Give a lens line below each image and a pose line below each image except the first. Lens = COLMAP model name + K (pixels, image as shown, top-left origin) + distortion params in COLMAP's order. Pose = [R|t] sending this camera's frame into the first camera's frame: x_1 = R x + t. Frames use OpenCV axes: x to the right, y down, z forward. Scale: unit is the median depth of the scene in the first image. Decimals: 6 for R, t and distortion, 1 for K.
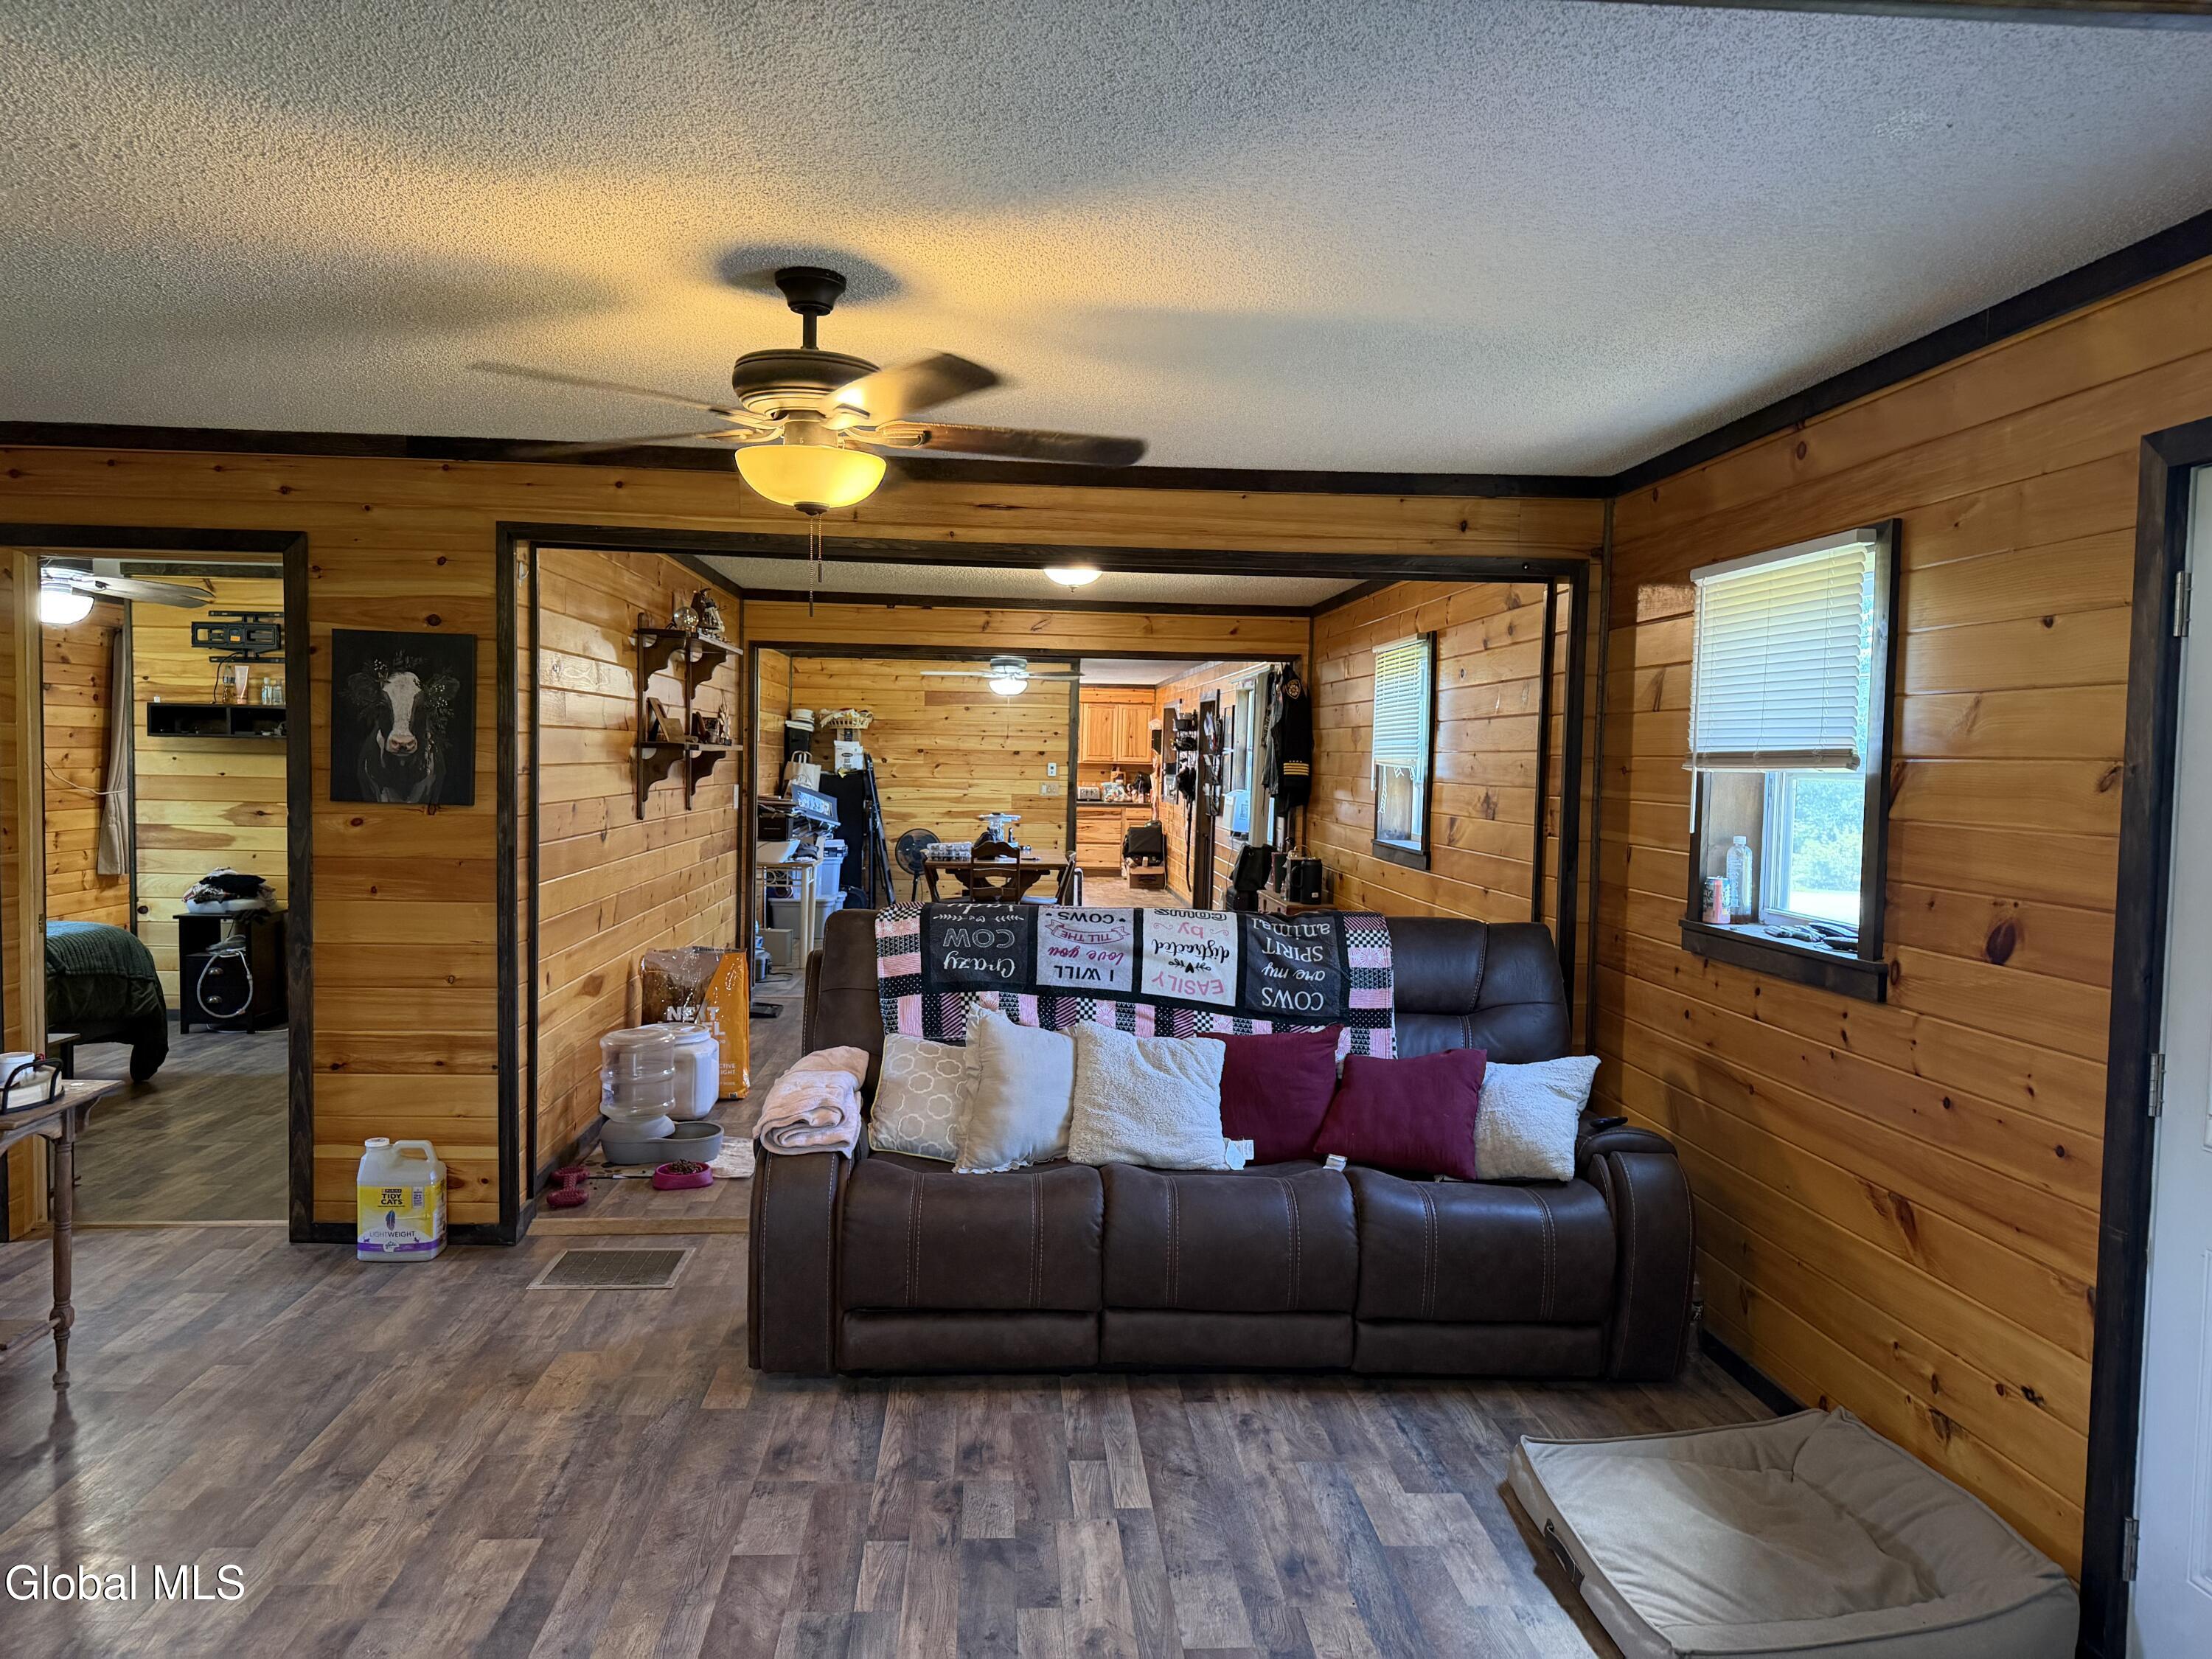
lens RADIAL K [[1528.4, 0, 1086.3], [0, 1528.4, 835.7], [0, 0, 1]] dist [0.144916, -0.264934]
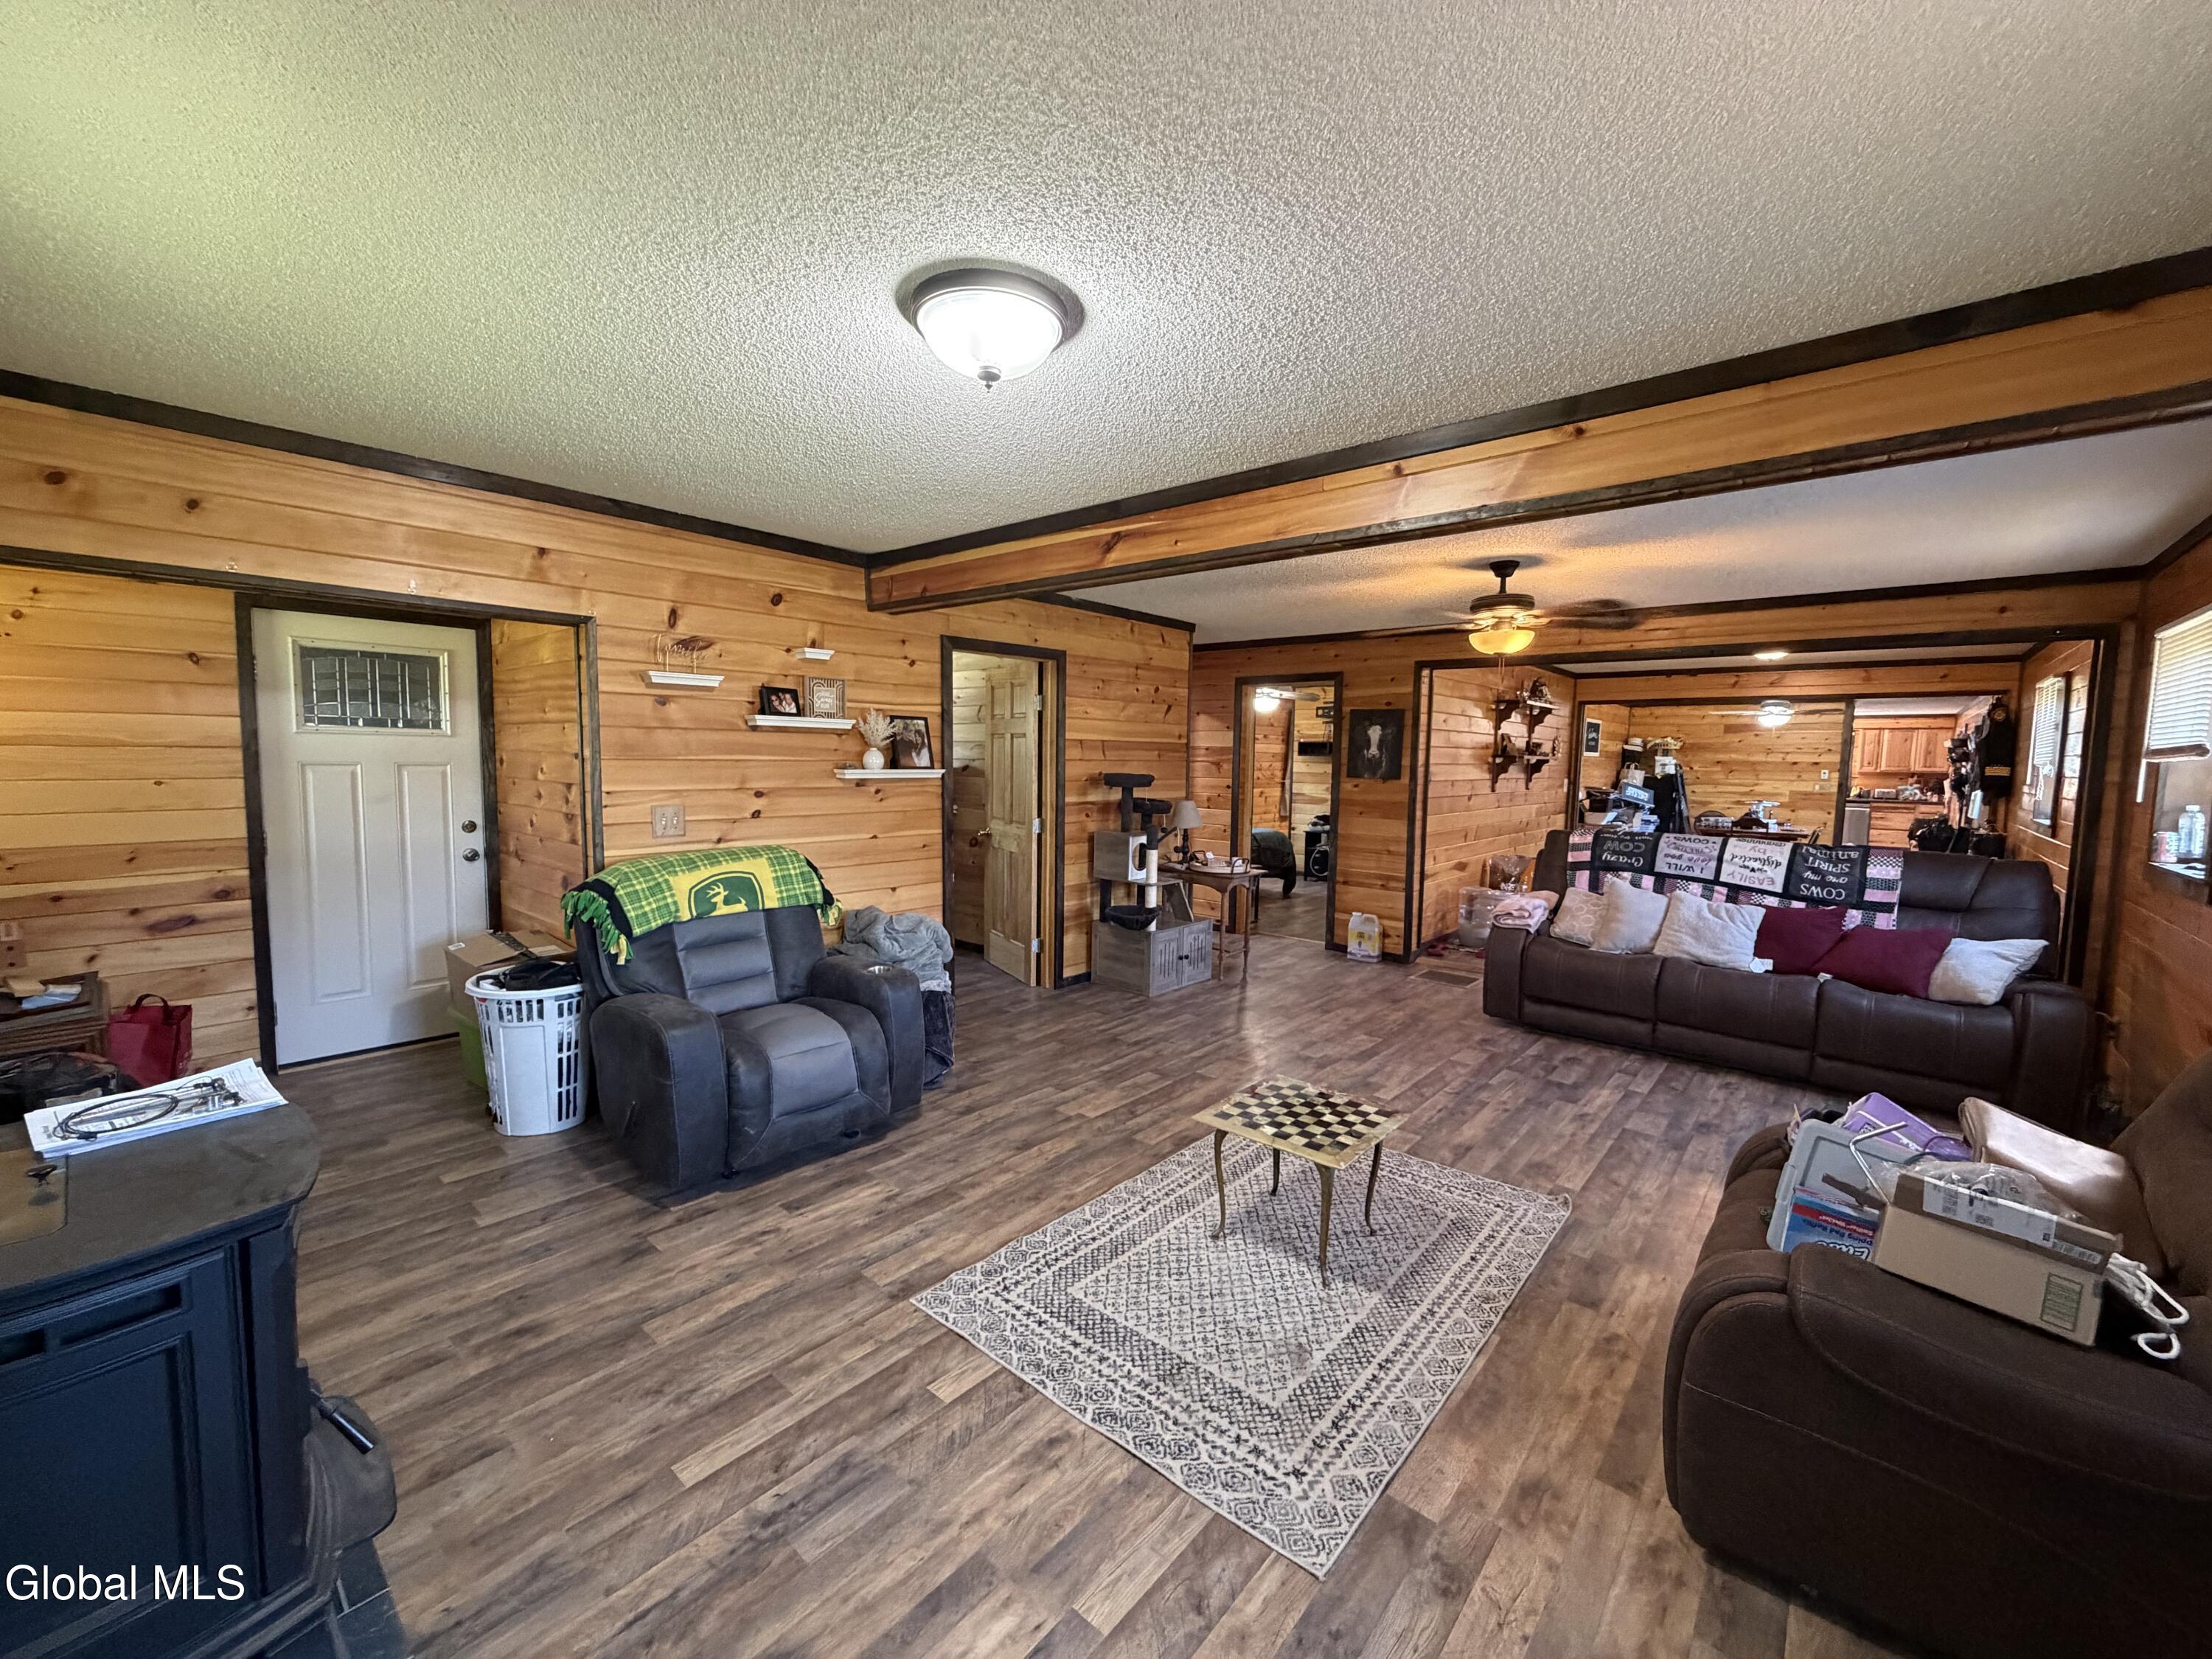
lens RADIAL K [[881.8, 0, 1106.6], [0, 881.8, 831.7], [0, 0, 1]] dist [0.001076, 0.000098]
pose [[0.712843, 0.050814, -0.699480, 0.248547], [-0.039260, 0.998699, 0.032541, 0.035252], [0.700224, 0.004265, 0.713911, -0.304212]]
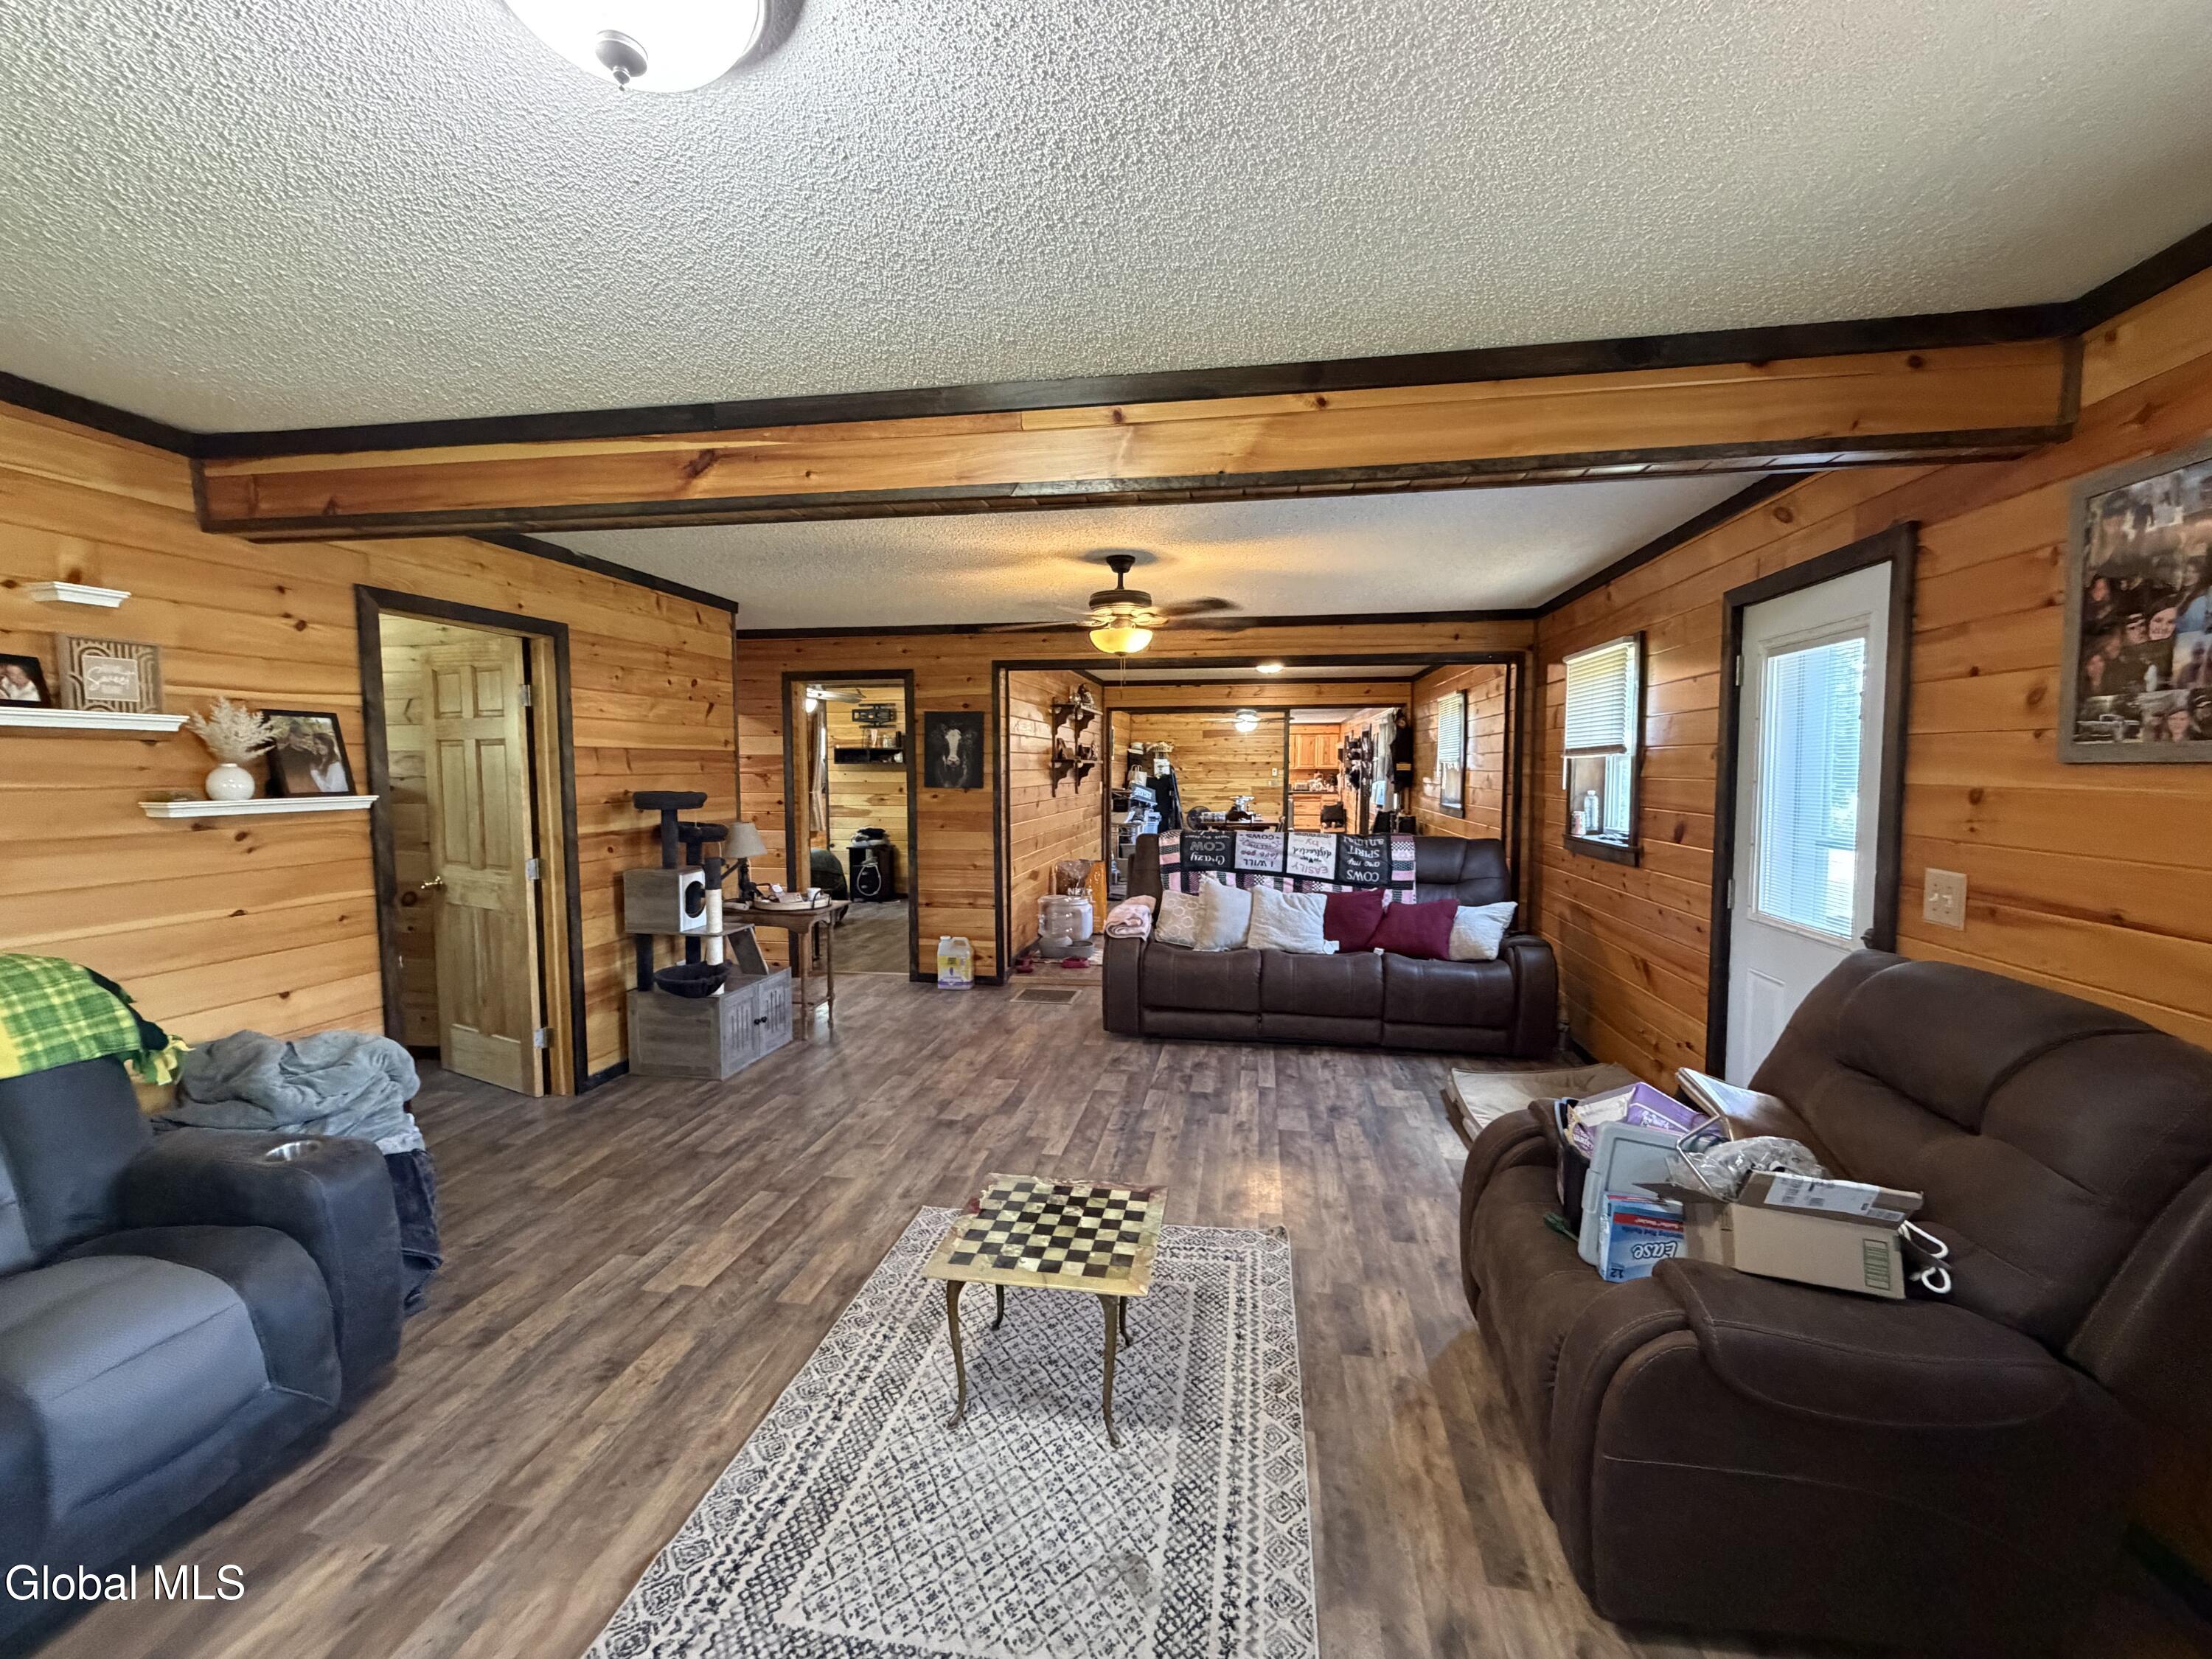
lens RADIAL K [[912.5, 0, 1106.0], [0, 912.5, 829.5], [0, 0, 1]] dist [0.000847, -0.000033]
pose [[0.974507, -0.007463, -0.224234, 0.072553], [0.010419, 0.999874, 0.012002, 0.026666], [0.224116, -0.014032, 0.974461, -0.243737]]
